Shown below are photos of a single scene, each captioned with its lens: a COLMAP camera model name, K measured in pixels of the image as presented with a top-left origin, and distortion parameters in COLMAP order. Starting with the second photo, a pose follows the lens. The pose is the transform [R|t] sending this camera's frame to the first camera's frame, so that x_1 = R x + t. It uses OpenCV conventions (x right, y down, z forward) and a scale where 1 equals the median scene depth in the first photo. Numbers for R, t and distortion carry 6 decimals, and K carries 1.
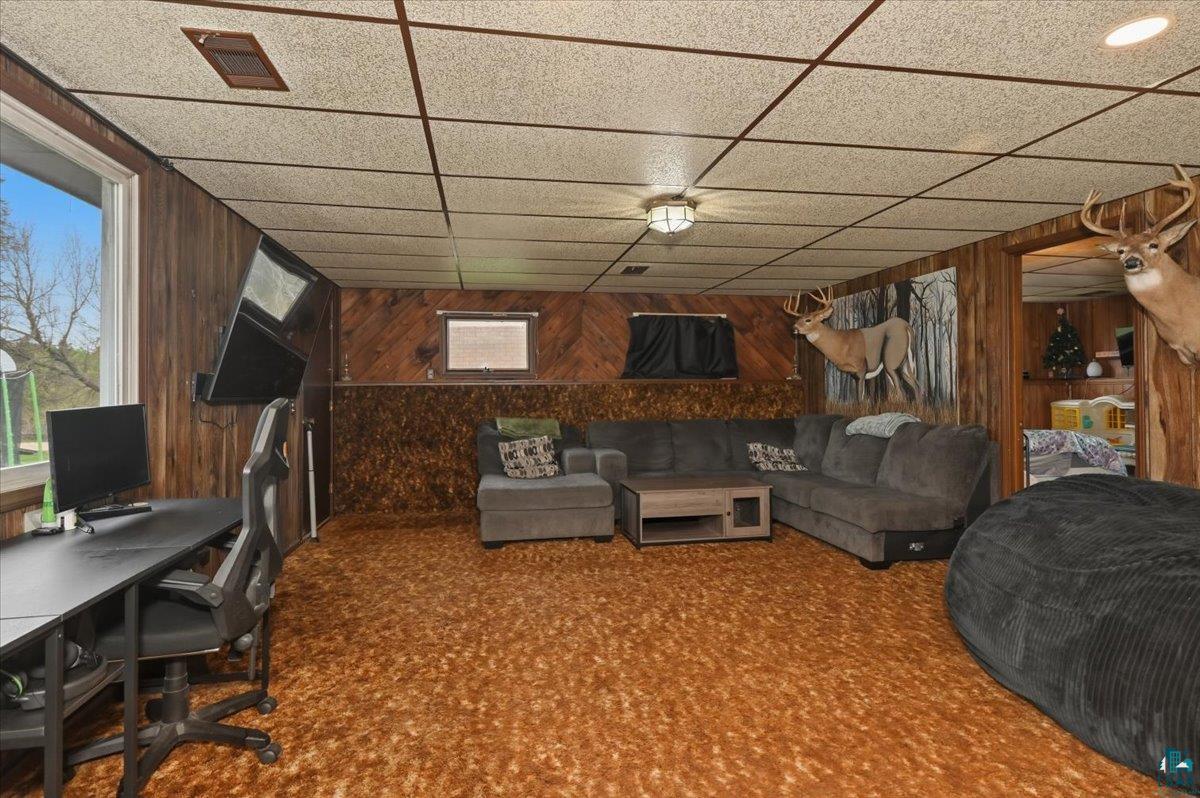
lens RADIAL K [[611.0, 0, 600.9], [0, 611.0, 391.7], [0, 0, 1]] dist [-0.002474, -0.000201]
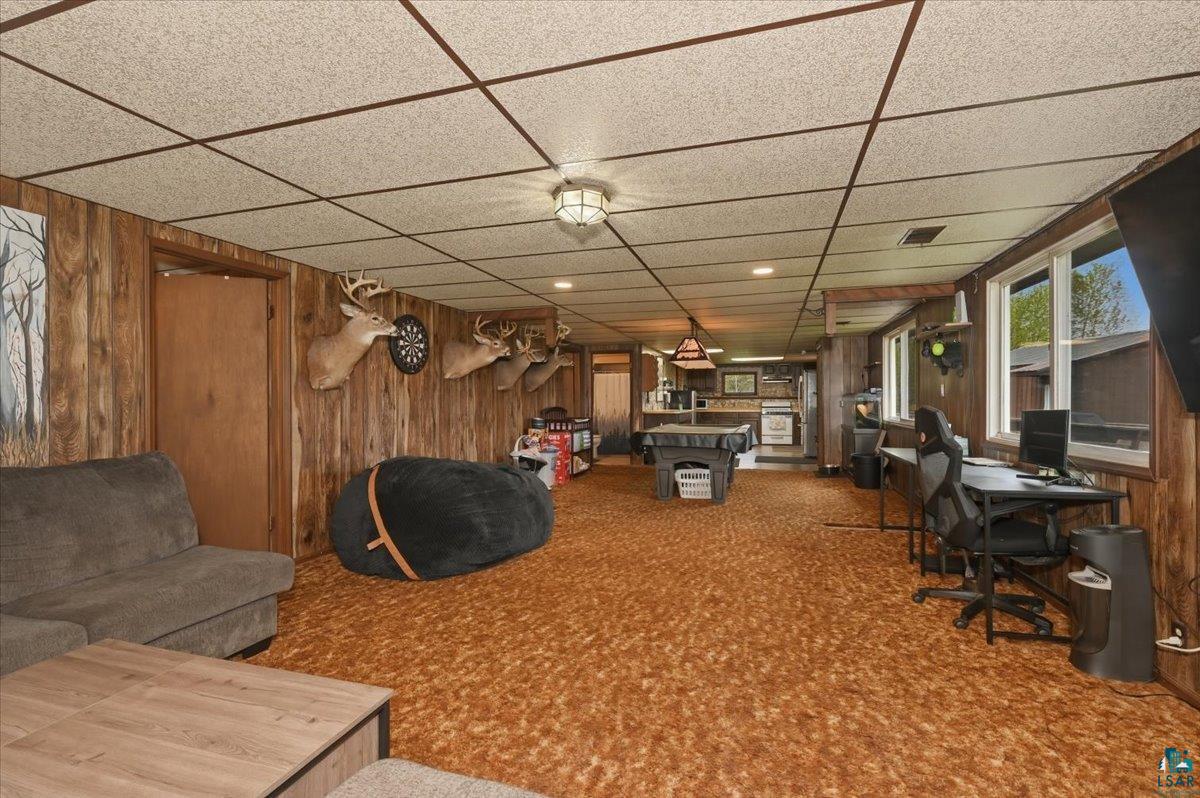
lens RADIAL K [[530.9, 0, 601.6], [0, 530.9, 401.5], [0, 0, 1]] dist [0.001933, 0.000545]
pose [[-0.882091, 0.009831, 0.470976, -0.279992], [0.010645, 0.999943, -0.000935, -0.005007], [-0.470959, 0.004189, -0.882145, 1.734015]]
